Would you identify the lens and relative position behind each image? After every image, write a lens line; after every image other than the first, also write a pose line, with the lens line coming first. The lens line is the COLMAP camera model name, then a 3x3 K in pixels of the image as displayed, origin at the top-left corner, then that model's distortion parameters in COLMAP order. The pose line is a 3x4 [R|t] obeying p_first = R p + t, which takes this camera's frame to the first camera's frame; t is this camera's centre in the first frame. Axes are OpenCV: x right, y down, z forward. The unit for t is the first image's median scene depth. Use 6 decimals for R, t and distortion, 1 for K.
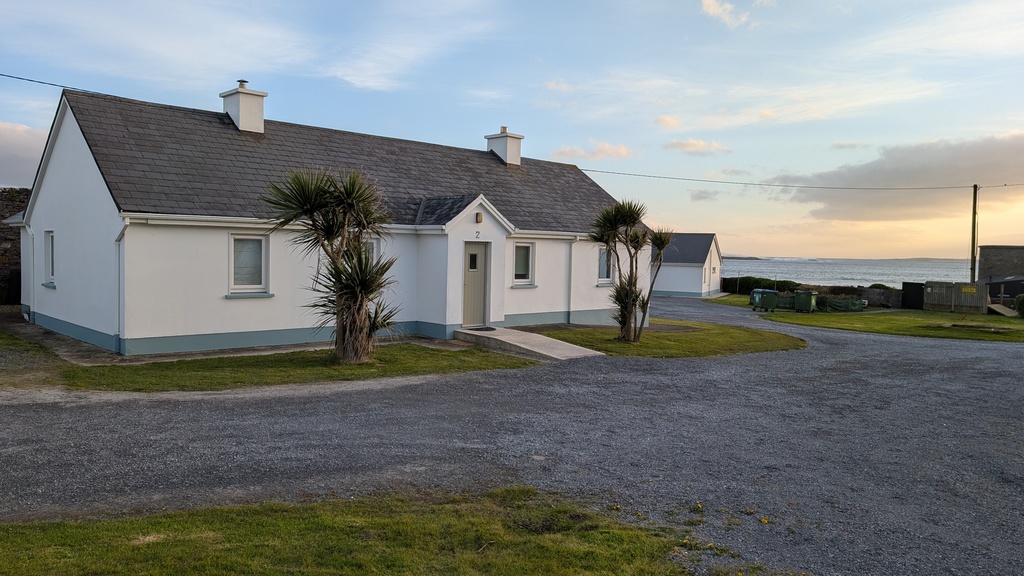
lens RADIAL K [[720.2, 0, 512.0], [0, 720.2, 288.0], [0, 0, 1]] dist [0.040335, -0.065929]
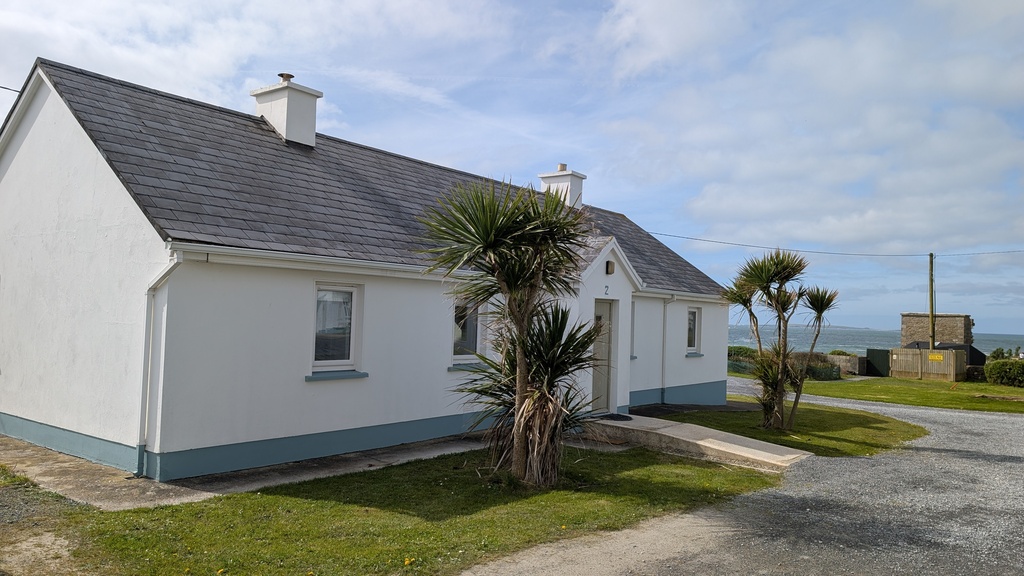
lens RADIAL K [[720.2, 0, 512.0], [0, 720.2, 288.0], [0, 0, 1]] dist [0.040335, -0.065929]
pose [[0.988963, 0.015923, 0.147307, -0.260575], [-0.003165, 0.996252, -0.086442, -0.011046], [-0.148131, 0.085022, 0.985306, 0.276315]]
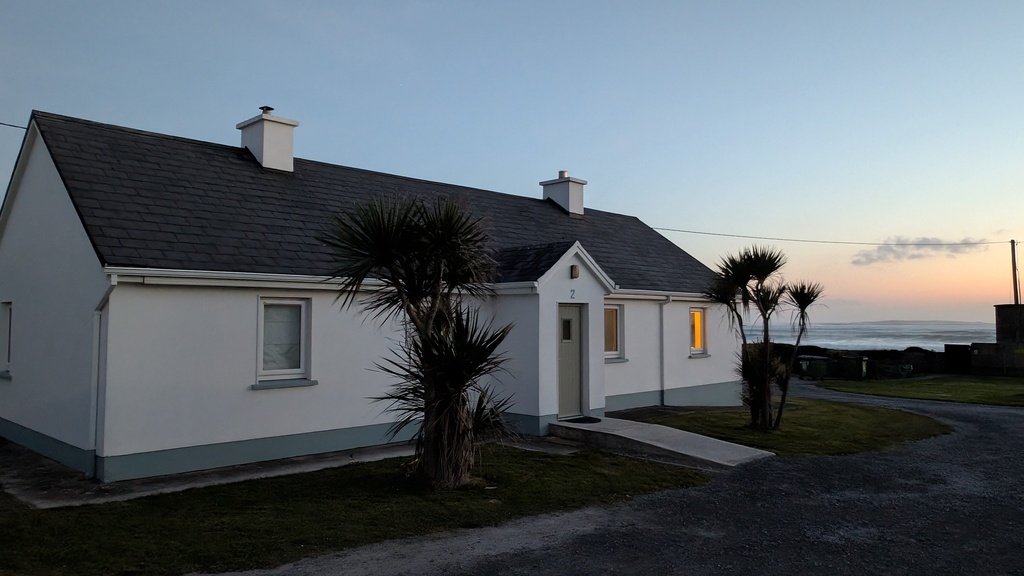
lens RADIAL K [[710.3, 0, 498.4], [0, 710.3, 281.1], [0, 0, 1]] dist [0.006575, 0.000664]
pose [[0.999655, -0.023117, 0.012470, -0.137525], [0.024345, 0.993680, -0.109574, -0.007231], [-0.009858, 0.109840, 0.993900, 0.255524]]
